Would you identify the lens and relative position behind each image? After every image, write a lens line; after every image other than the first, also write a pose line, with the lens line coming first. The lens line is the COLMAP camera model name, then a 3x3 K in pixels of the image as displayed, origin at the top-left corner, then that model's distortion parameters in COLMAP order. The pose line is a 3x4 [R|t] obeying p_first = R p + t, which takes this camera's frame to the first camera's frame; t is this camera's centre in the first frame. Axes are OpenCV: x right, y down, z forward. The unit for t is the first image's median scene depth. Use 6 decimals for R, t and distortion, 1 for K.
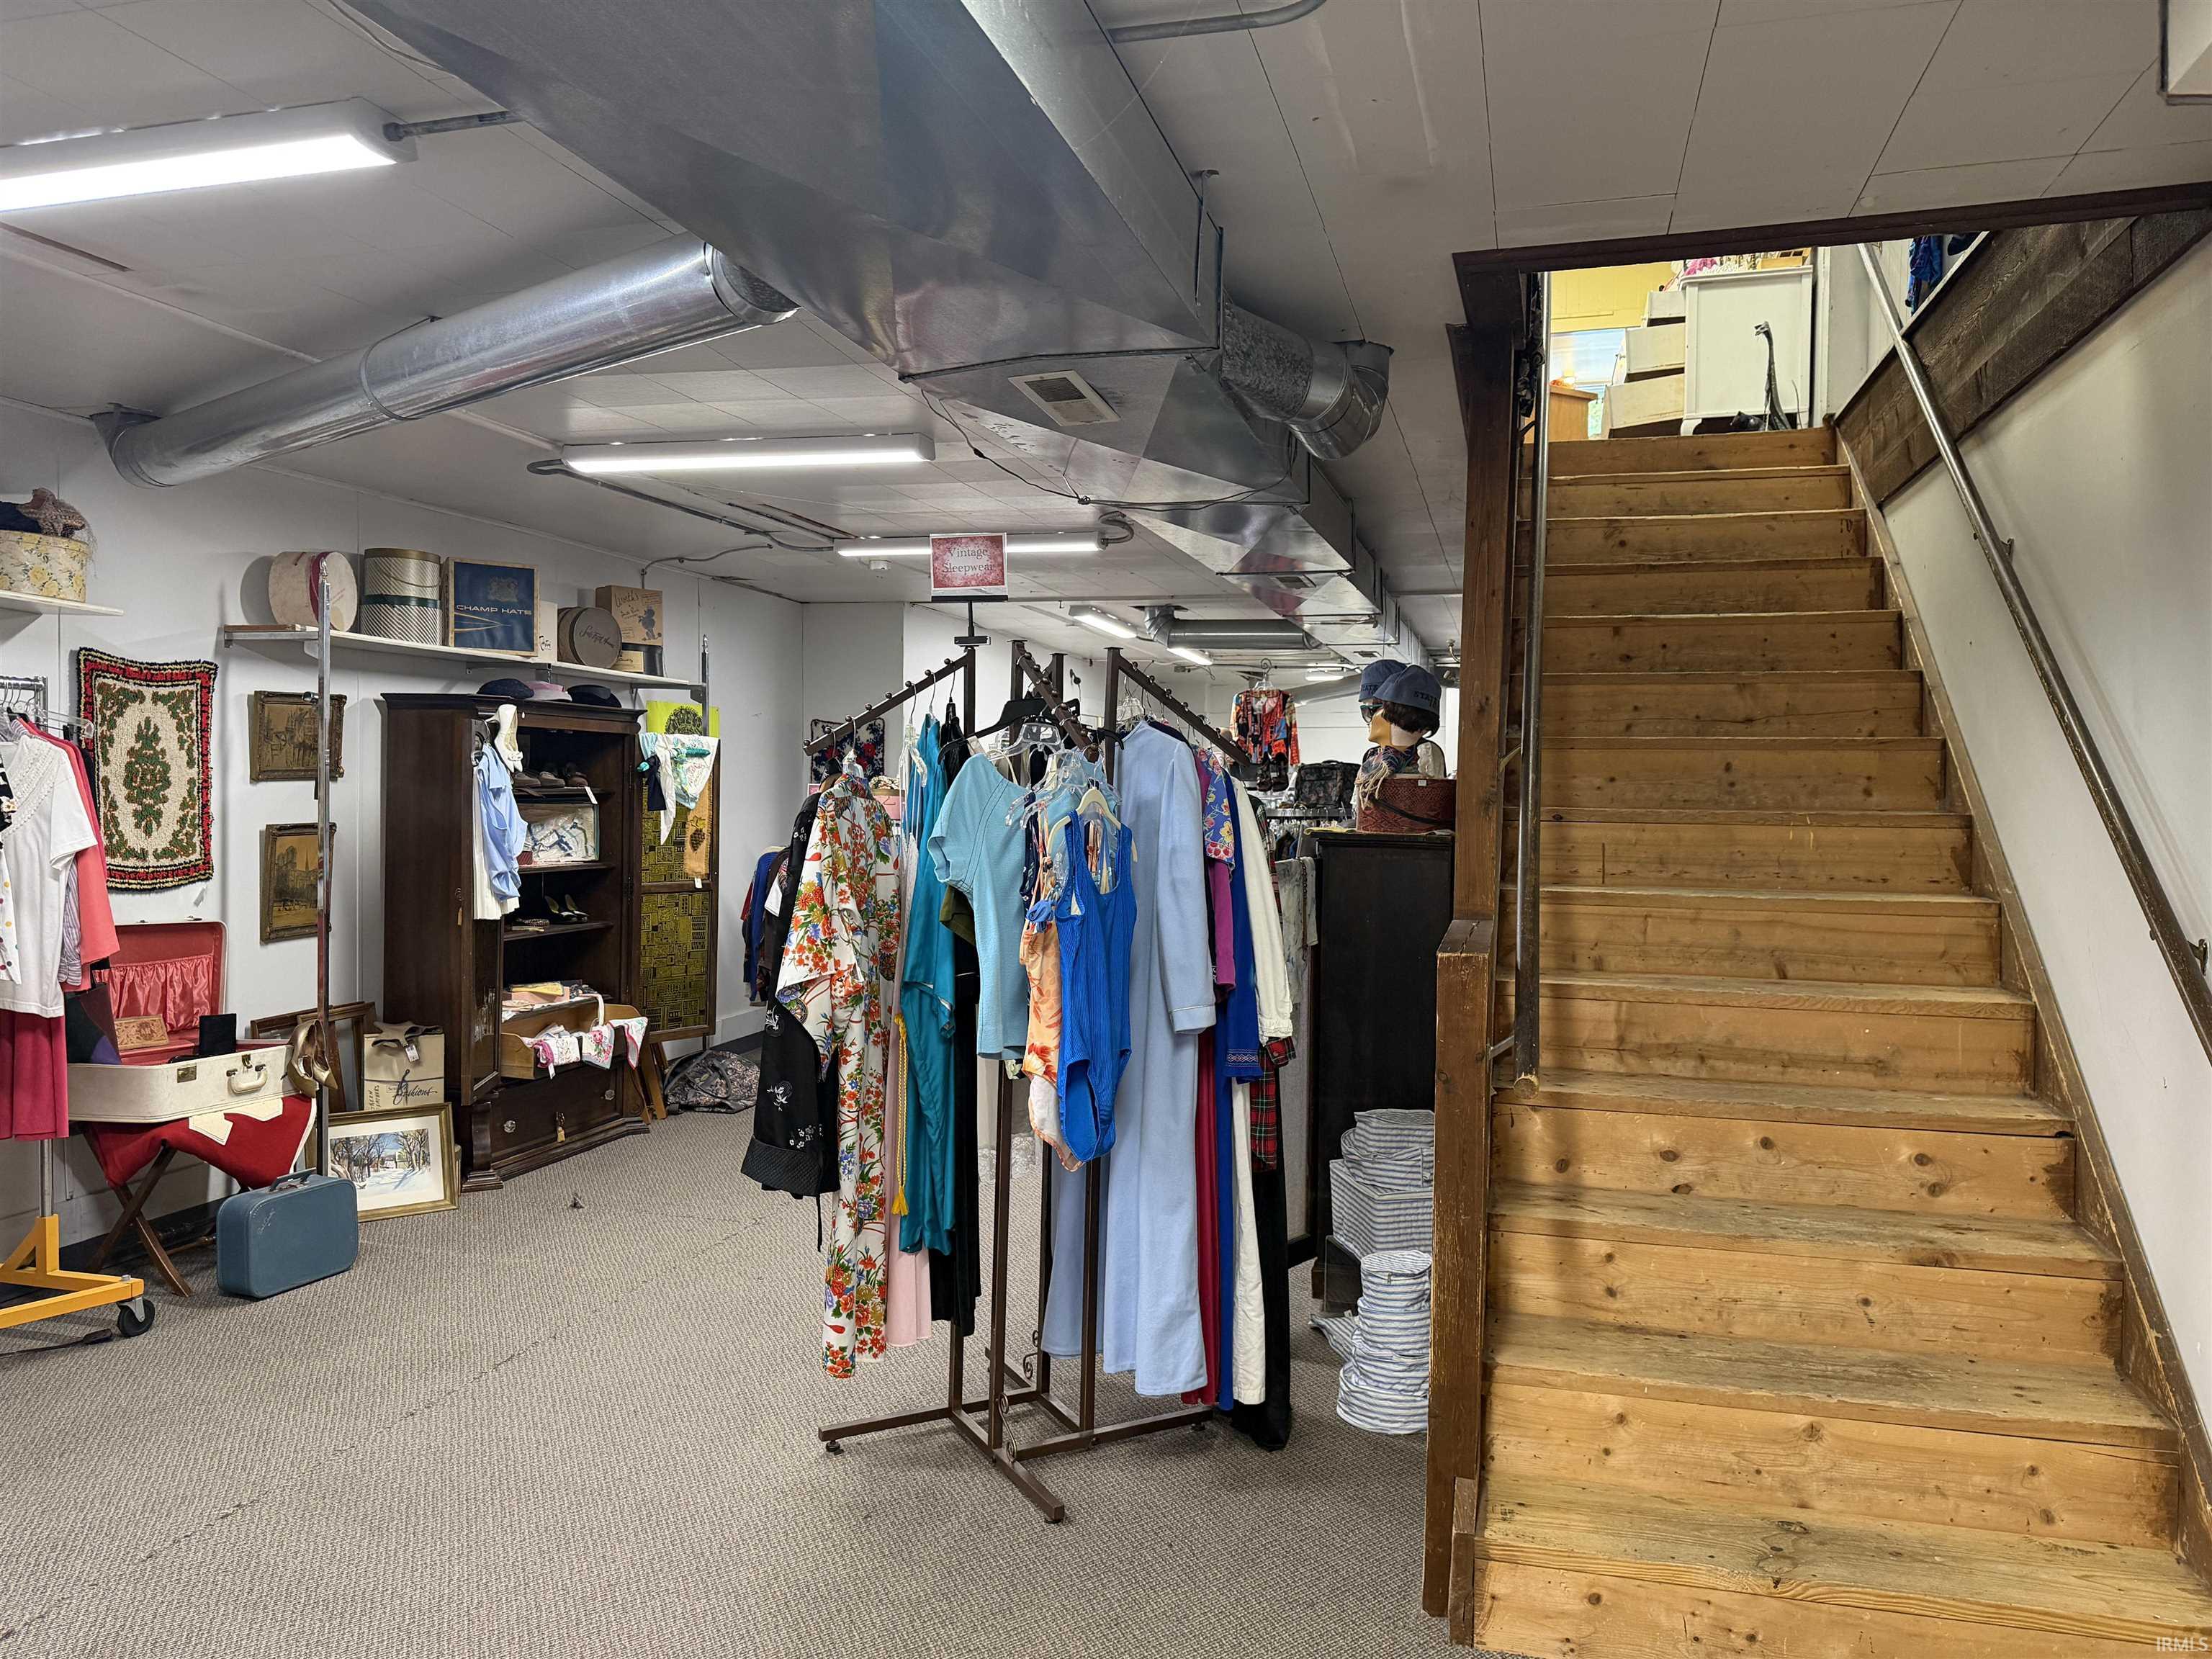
lens RADIAL K [[1540.4, 0, 1106.5], [0, 1540.4, 836.7], [0, 0, 1]] dist [0.064938, -0.089362]
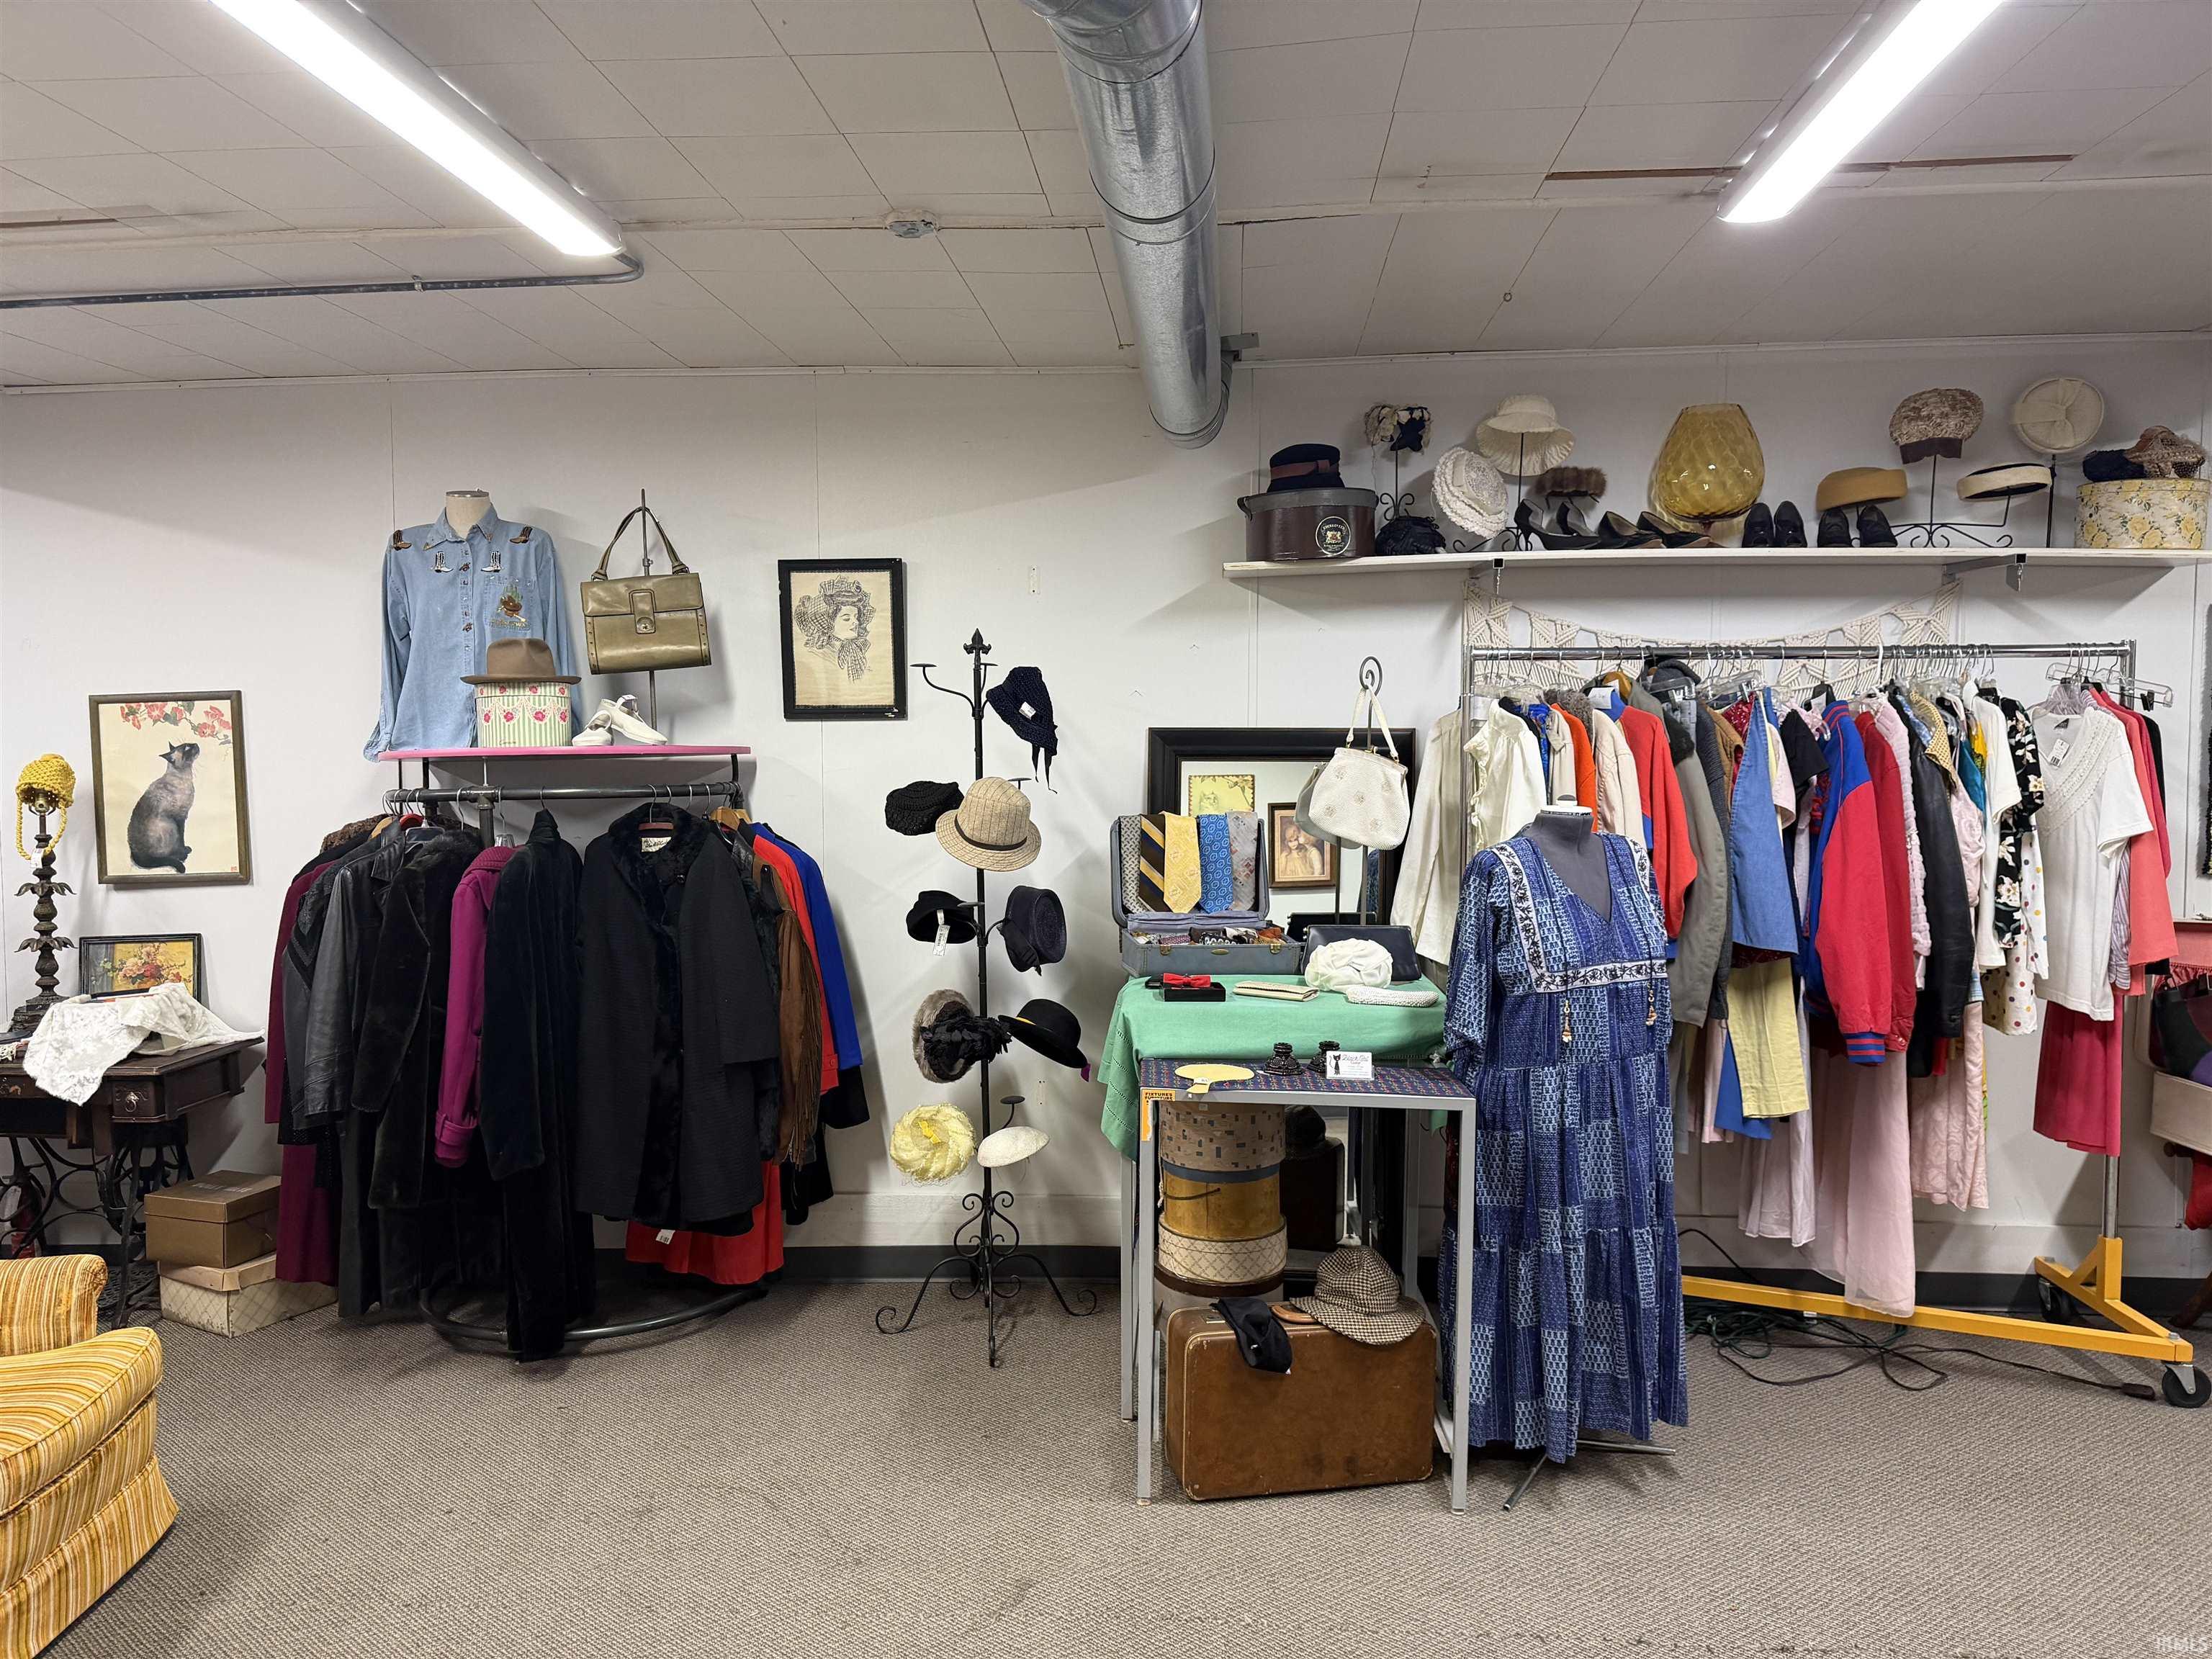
lens RADIAL K [[1540.4, 0, 1105.0], [0, 1540.4, 819.9], [0, 0, 1]] dist [0.064938, -0.089362]
pose [[0.169720, 0.039291, -0.984709, 0.101333], [-0.027029, 0.999015, 0.035203, -0.015080], [0.985122, 0.020641, 0.170615, 0.269506]]
